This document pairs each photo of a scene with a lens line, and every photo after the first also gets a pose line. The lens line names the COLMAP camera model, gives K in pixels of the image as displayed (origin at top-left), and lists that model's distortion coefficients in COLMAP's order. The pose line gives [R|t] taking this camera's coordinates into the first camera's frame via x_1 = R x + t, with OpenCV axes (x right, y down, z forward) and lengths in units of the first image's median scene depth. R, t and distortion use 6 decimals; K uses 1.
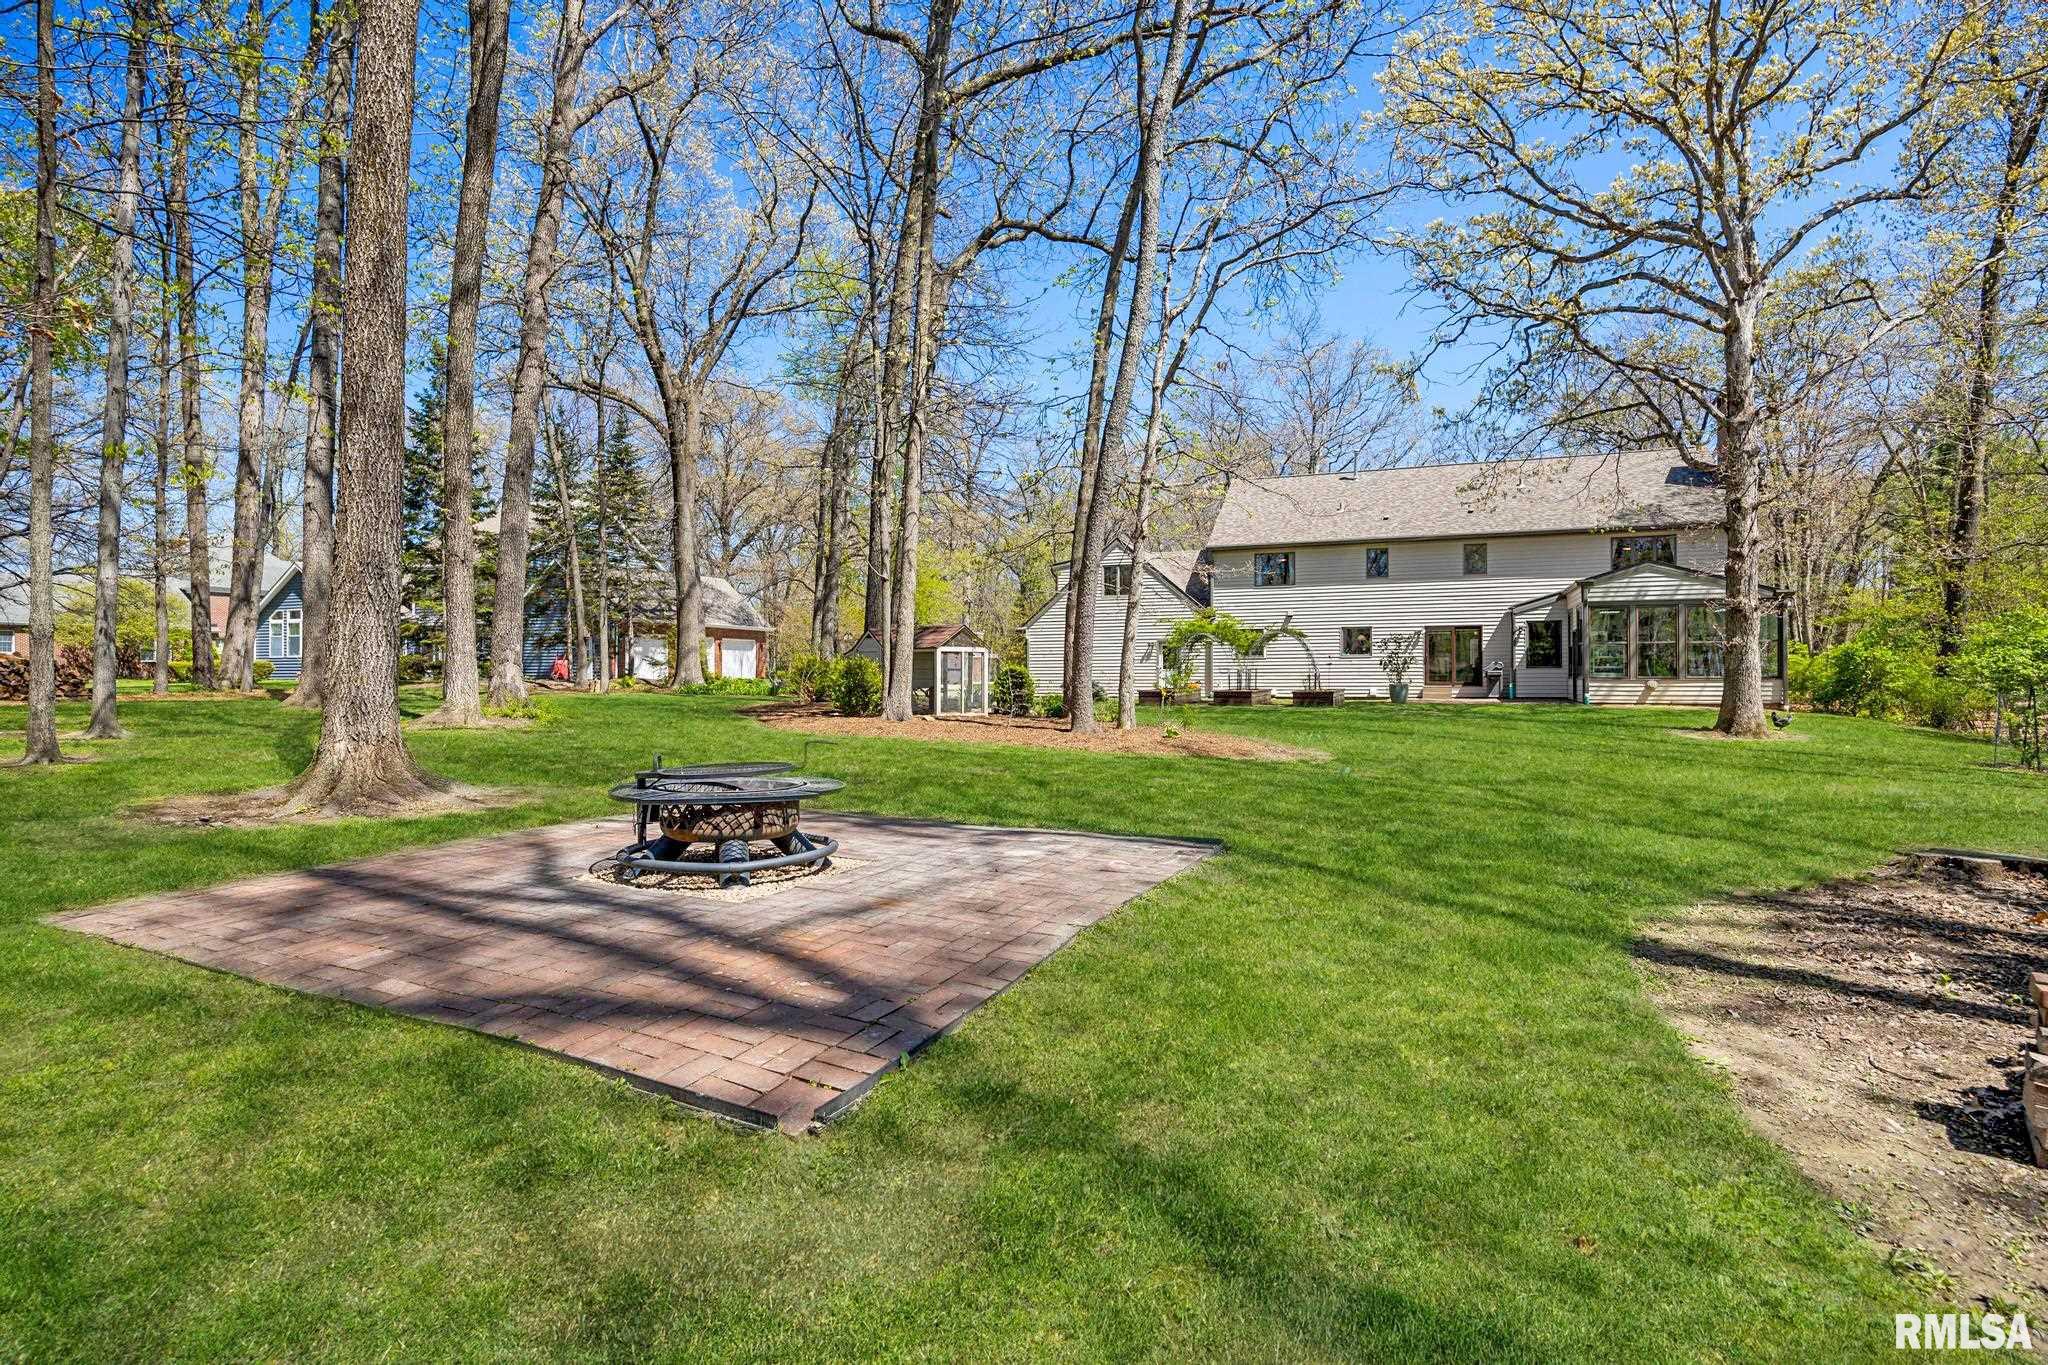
lens RADIAL K [[1020.3, 0, 1023.5], [0, 1020.3, 683.6], [0, 0, 1]] dist [-0.001424, -0.000491]
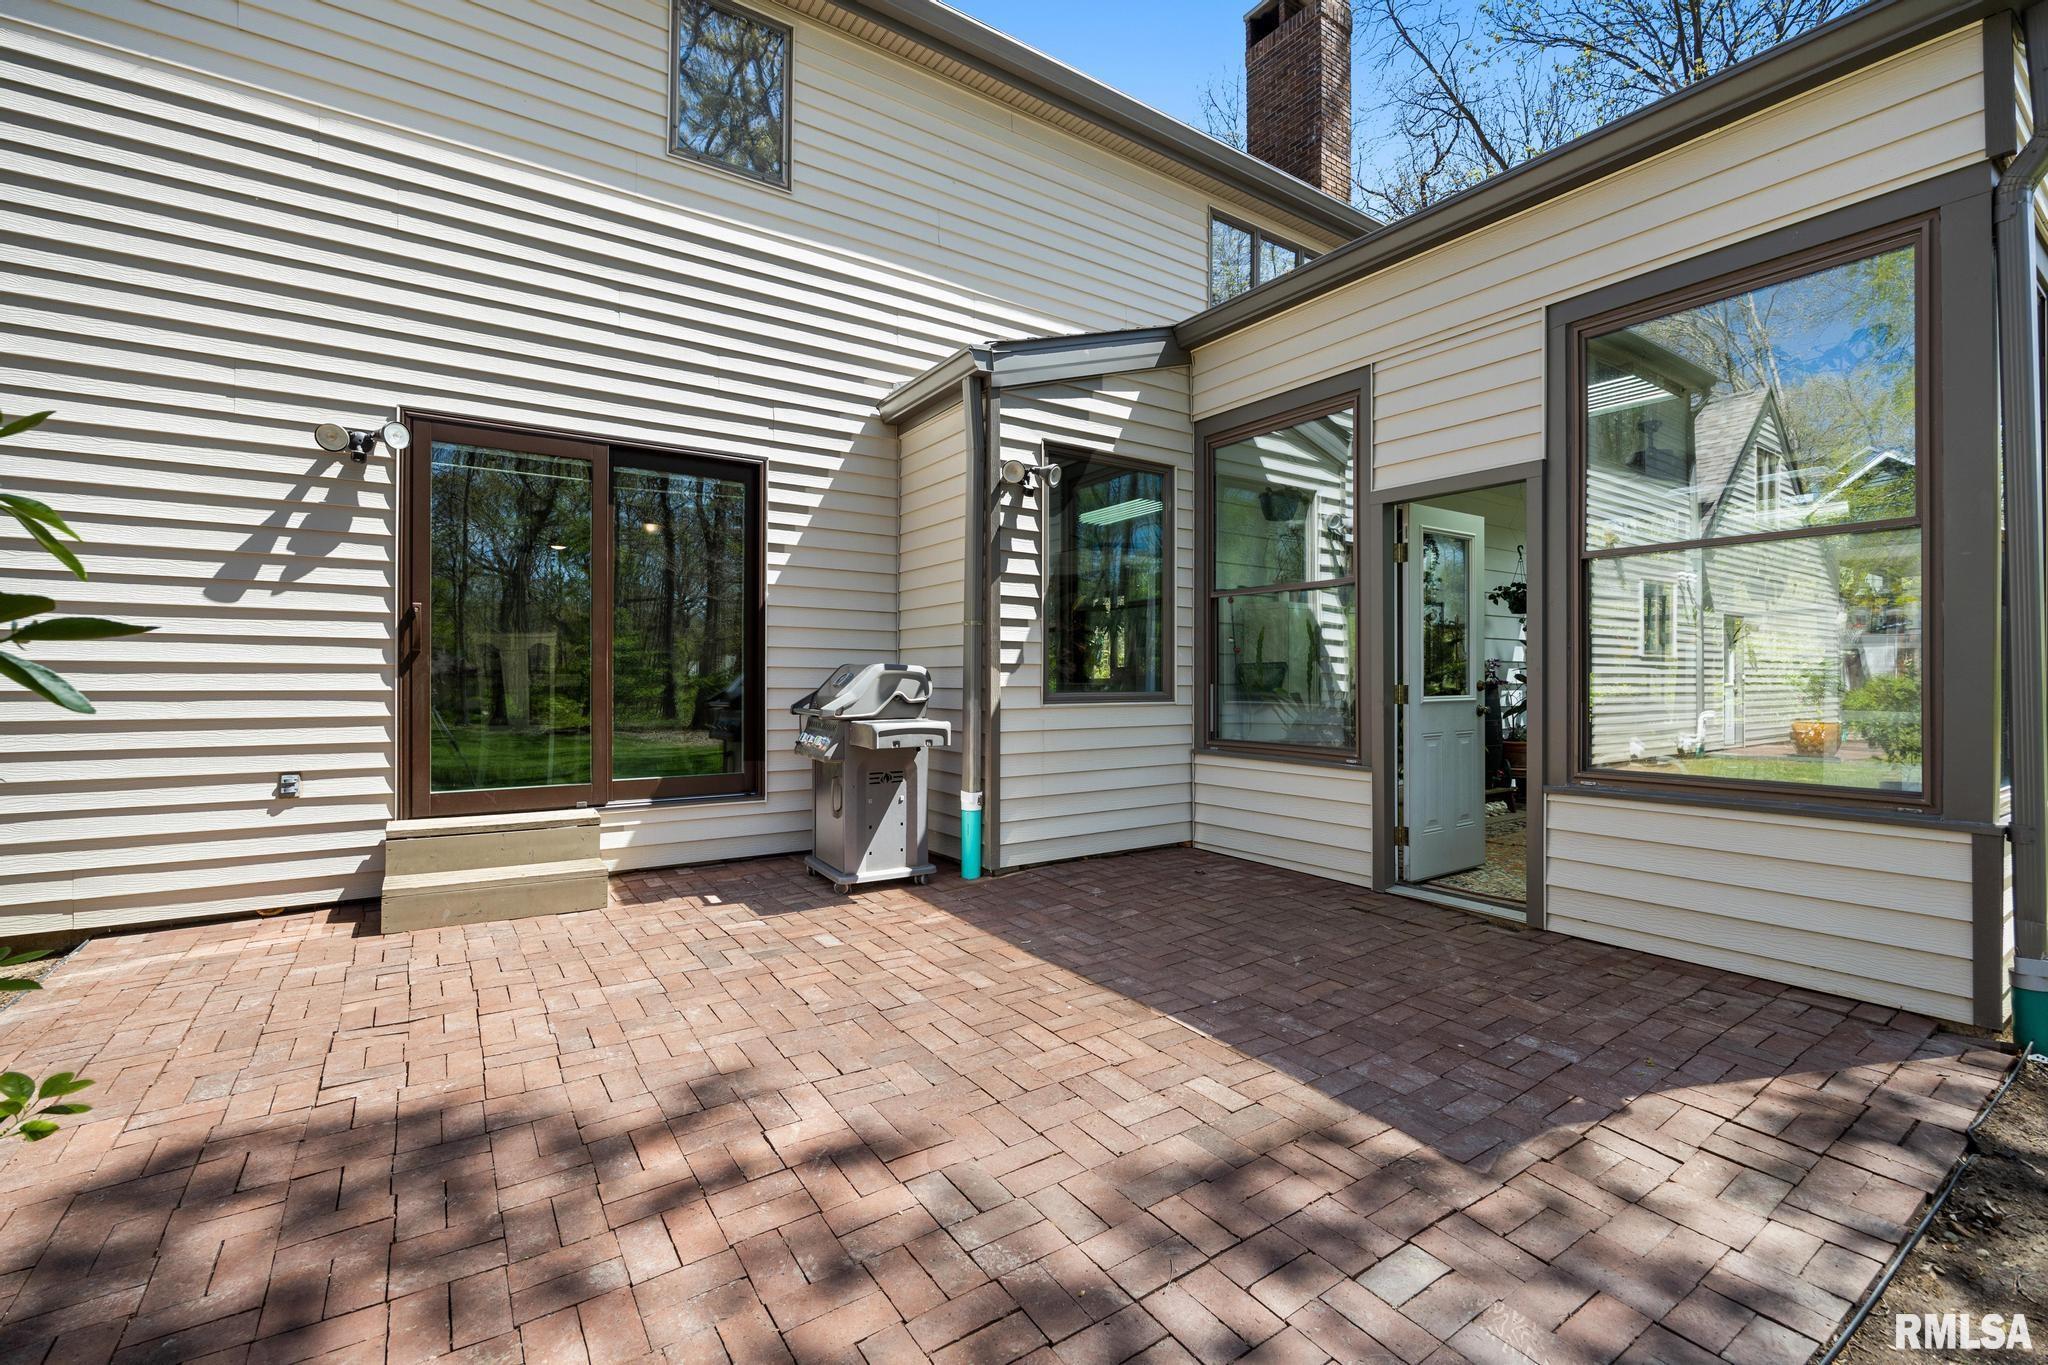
lens RADIAL K [[882.5, 0, 1022.9], [0, 882.5, 674.8], [0, 0, 1]] dist [-0.001215, -0.000090]
pose [[0.553949, 0.010251, 0.832488, 0.359905], [-0.003192, 0.999943, -0.010189, -0.018237], [-0.832545, 0.002987, 0.553950, 0.914231]]
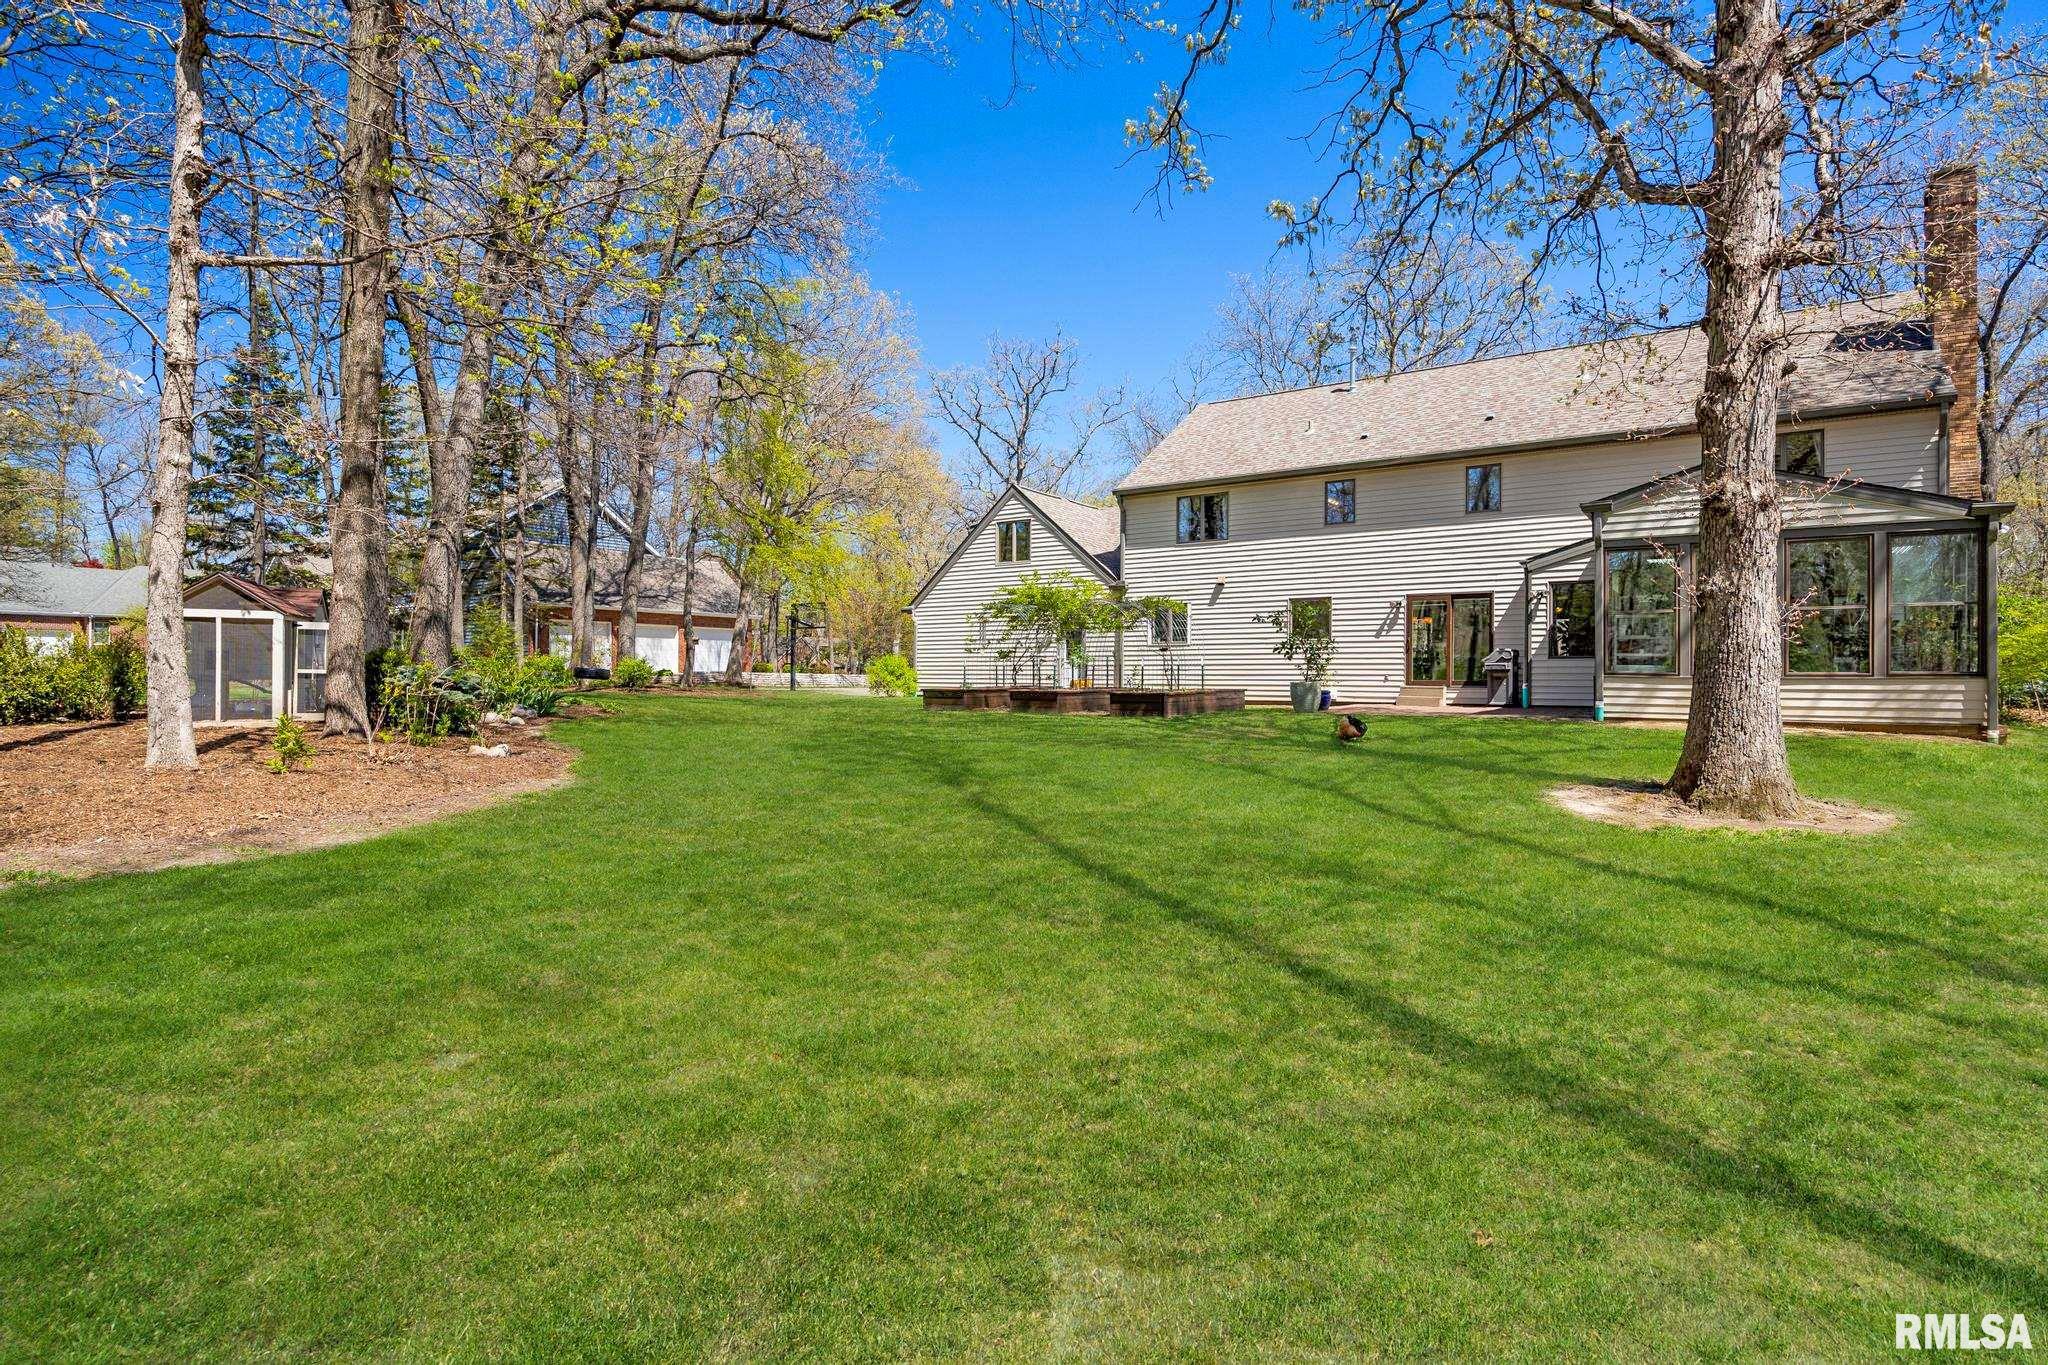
lens RADIAL K [[1020.3, 0, 1021.5], [0, 1020.3, 673.7], [0, 0, 1]] dist [-0.001424, -0.000491]
pose [[0.974181, 0.007015, -0.225659, 0.320934], [-0.008549, 0.999947, -0.005820, 0.000352], [0.225606, 0.007599, 0.974189, 0.327362]]
